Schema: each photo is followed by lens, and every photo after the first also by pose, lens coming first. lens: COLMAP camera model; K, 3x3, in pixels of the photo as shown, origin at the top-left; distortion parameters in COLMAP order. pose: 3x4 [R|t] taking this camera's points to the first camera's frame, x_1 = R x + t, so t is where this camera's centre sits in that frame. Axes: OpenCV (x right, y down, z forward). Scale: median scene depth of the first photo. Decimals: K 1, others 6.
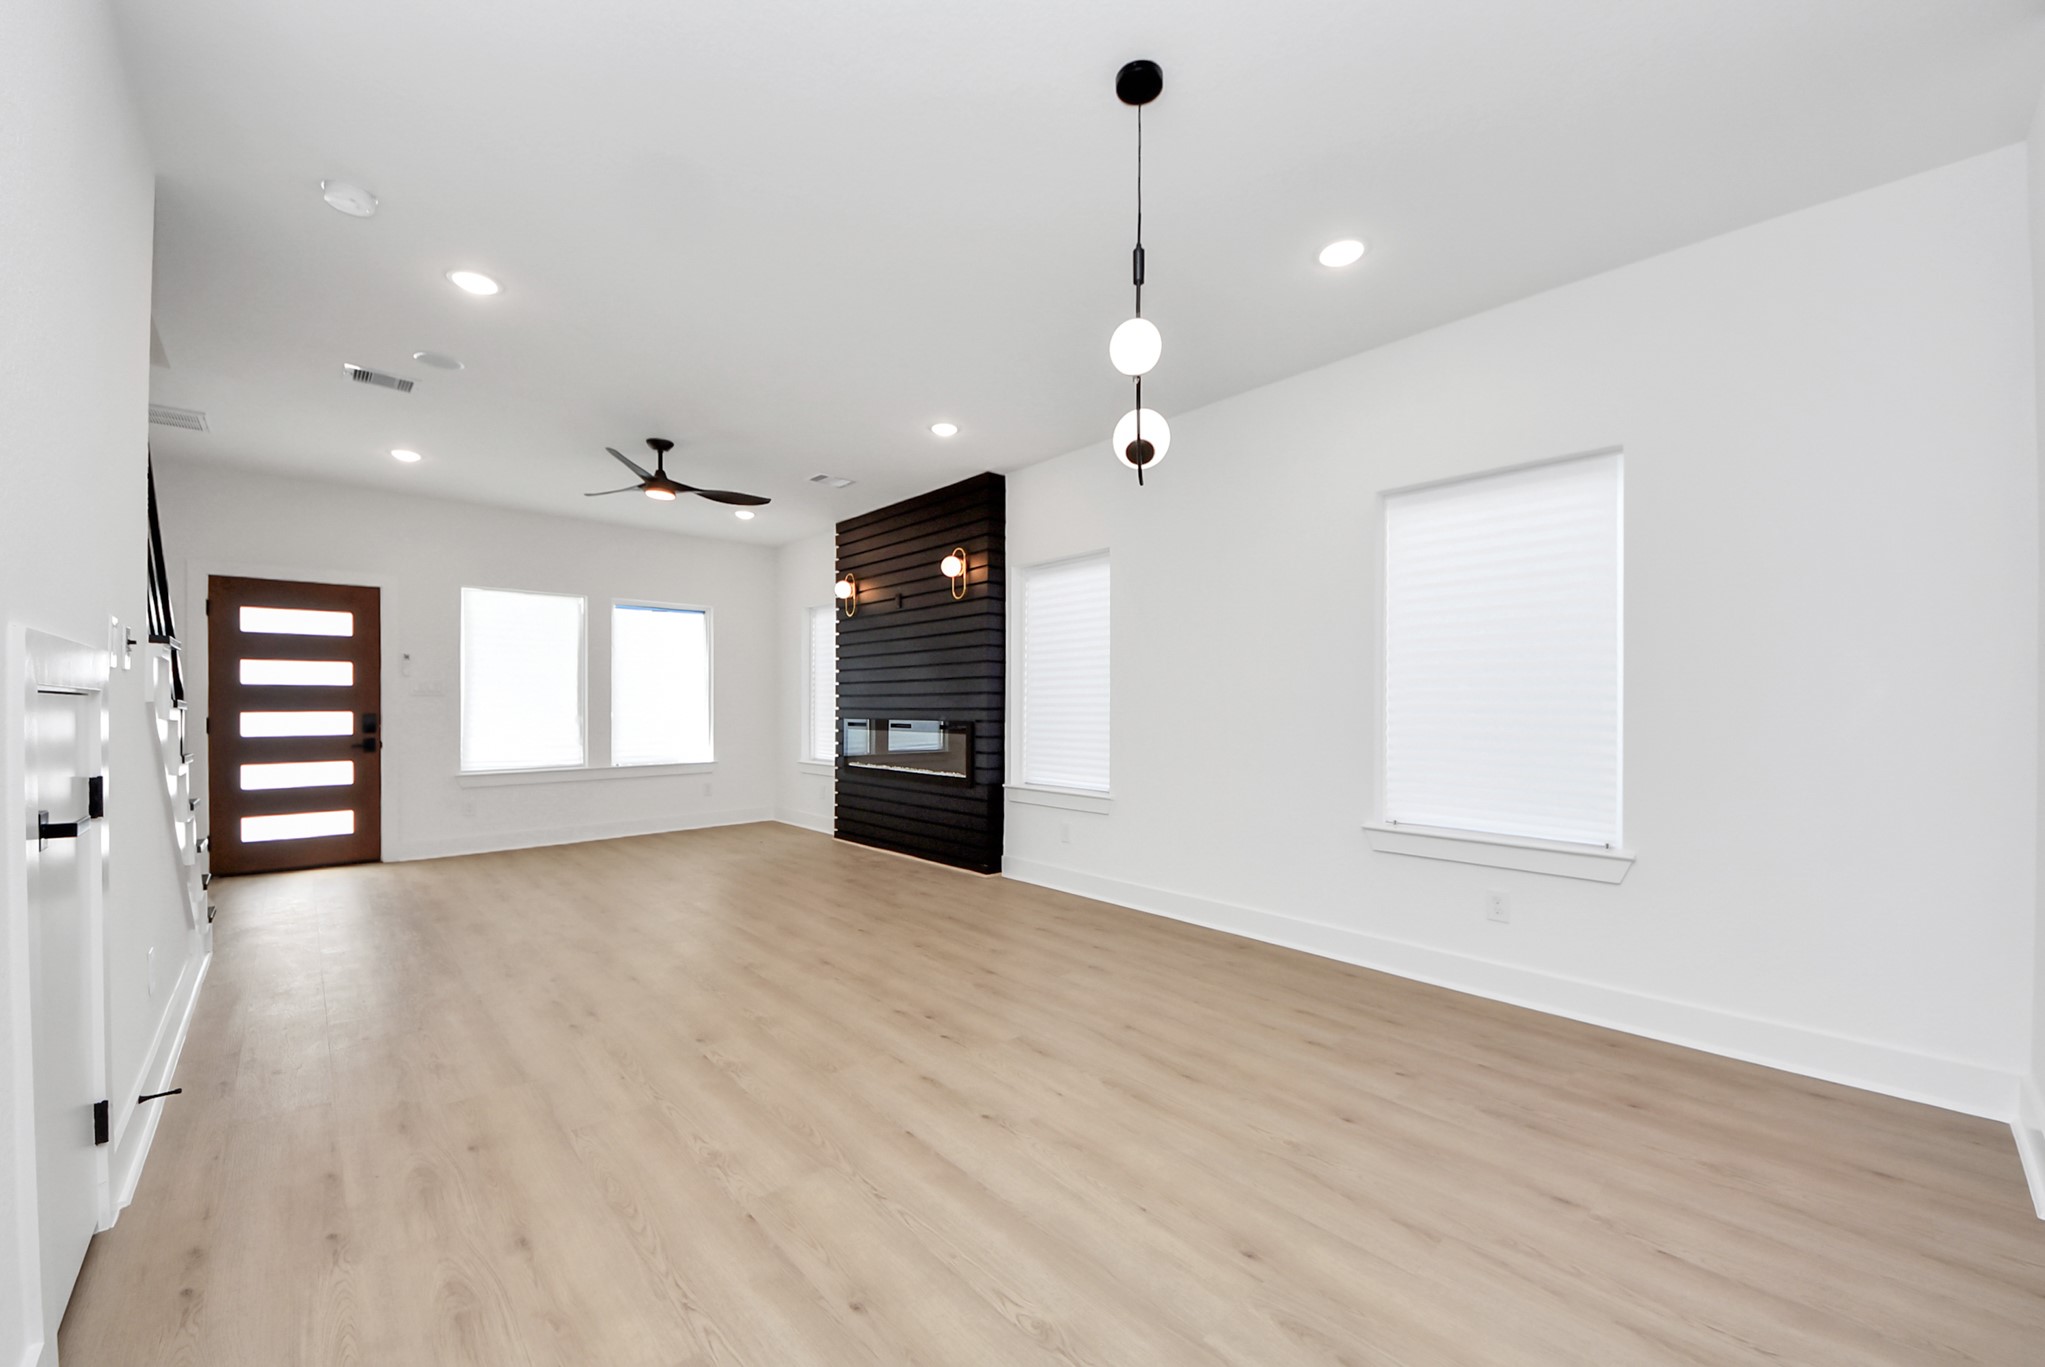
lens RADIAL K [[769.5, 0, 1017.9], [0, 769.5, 707.3], [0, 0, 1]] dist [-0.000578, 0.000136]
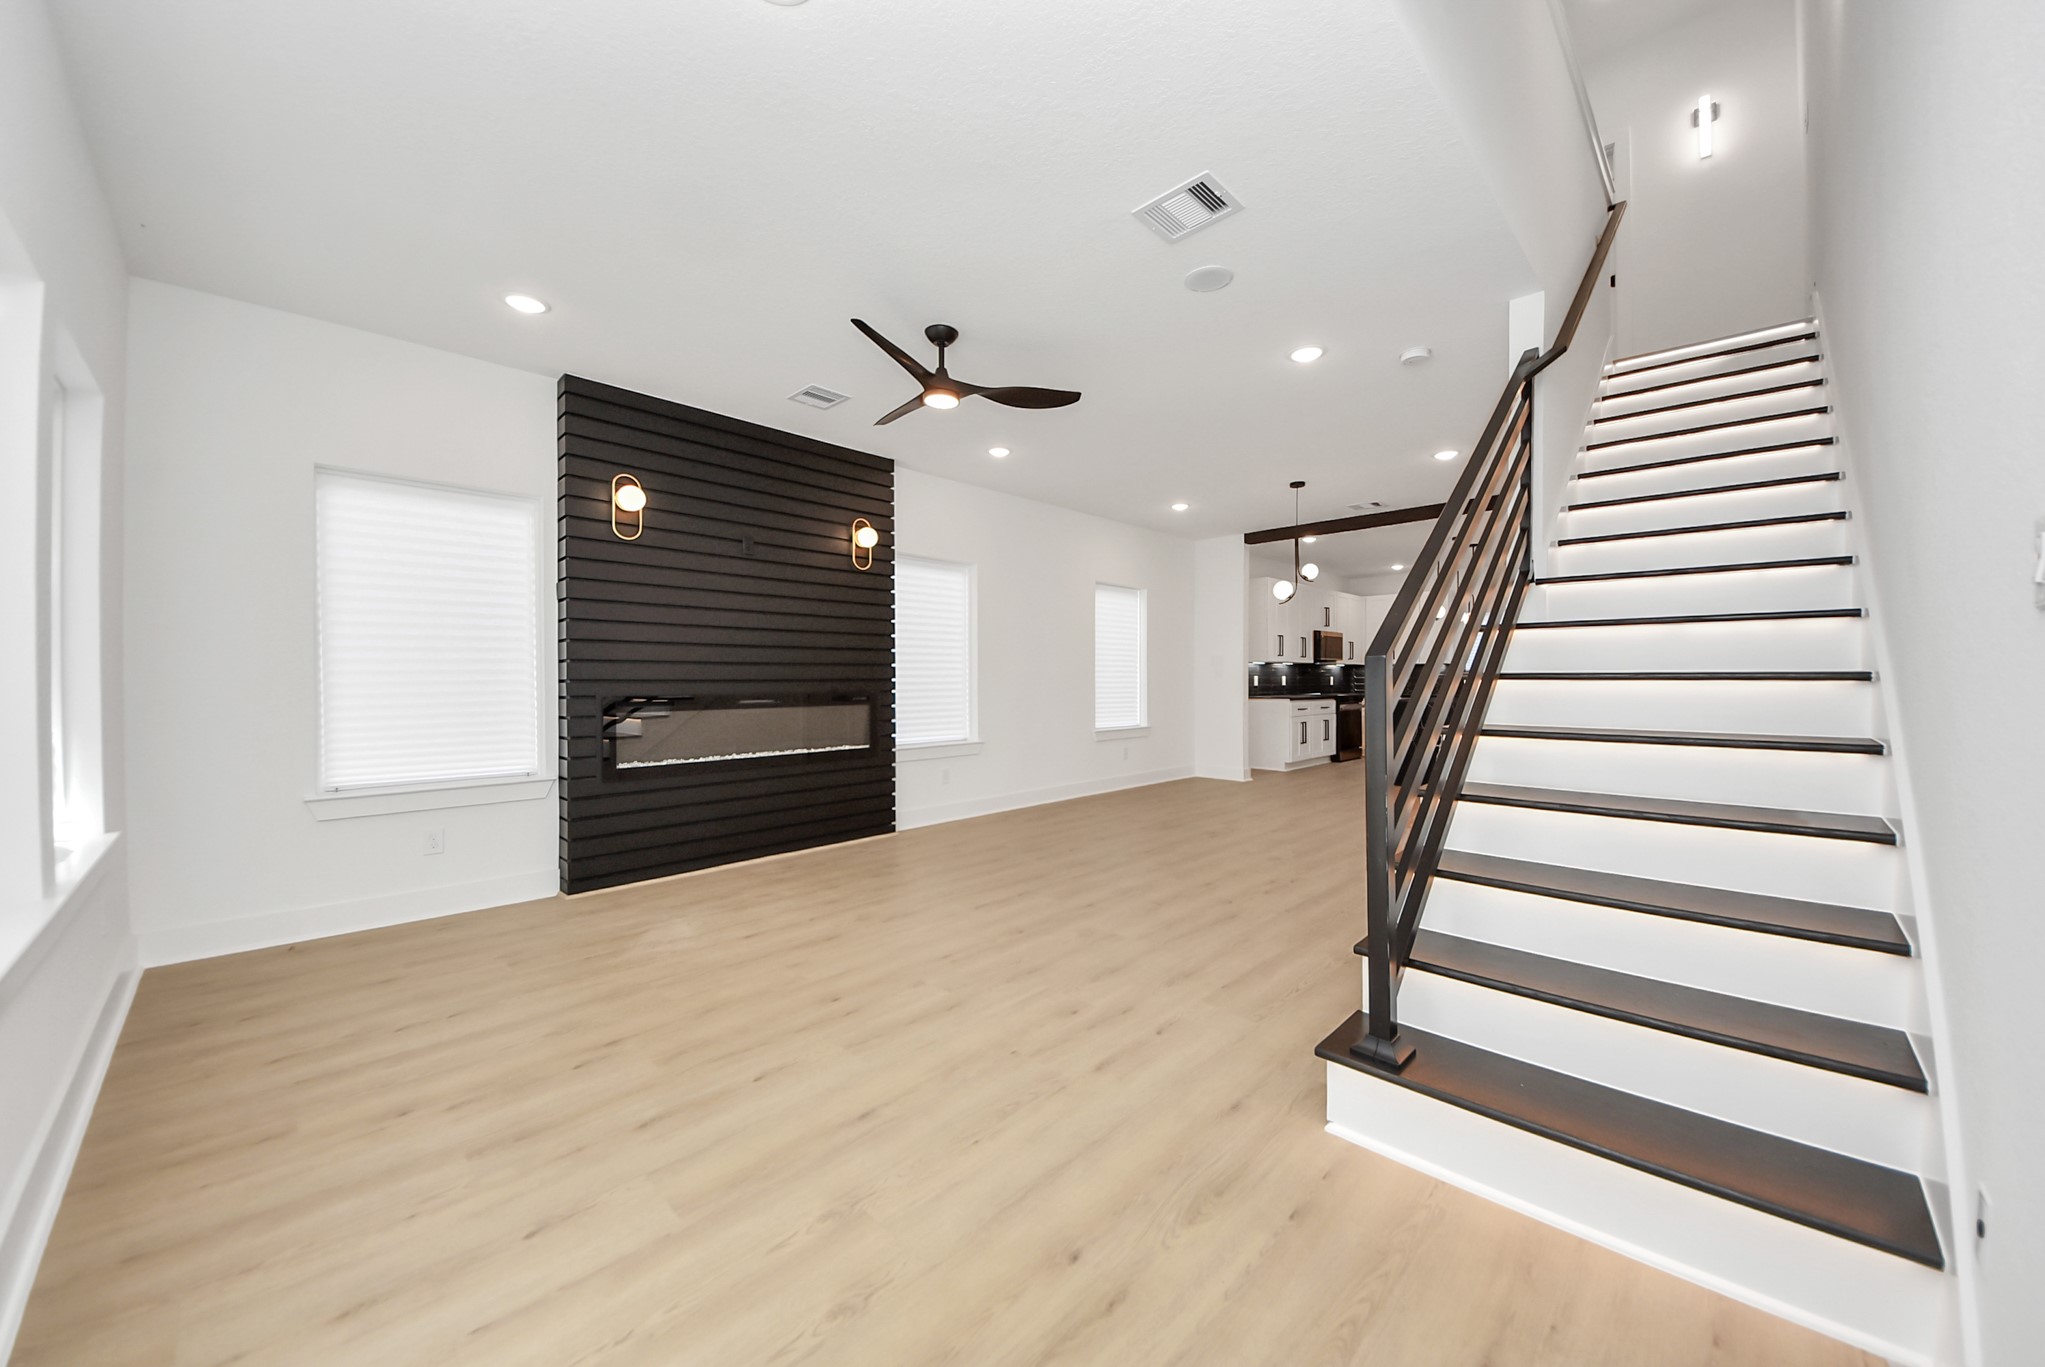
lens RADIAL K [[727.1, 0, 1053.2], [0, 727.1, 678.1], [0, 0, 1]] dist [0.001530, -0.007591]
pose [[-0.076343, -0.005962, 0.997064, -0.970056], [0.000437, 0.999982, 0.006013, -0.005221], [-0.997082, 0.000895, -0.076339, 0.765962]]
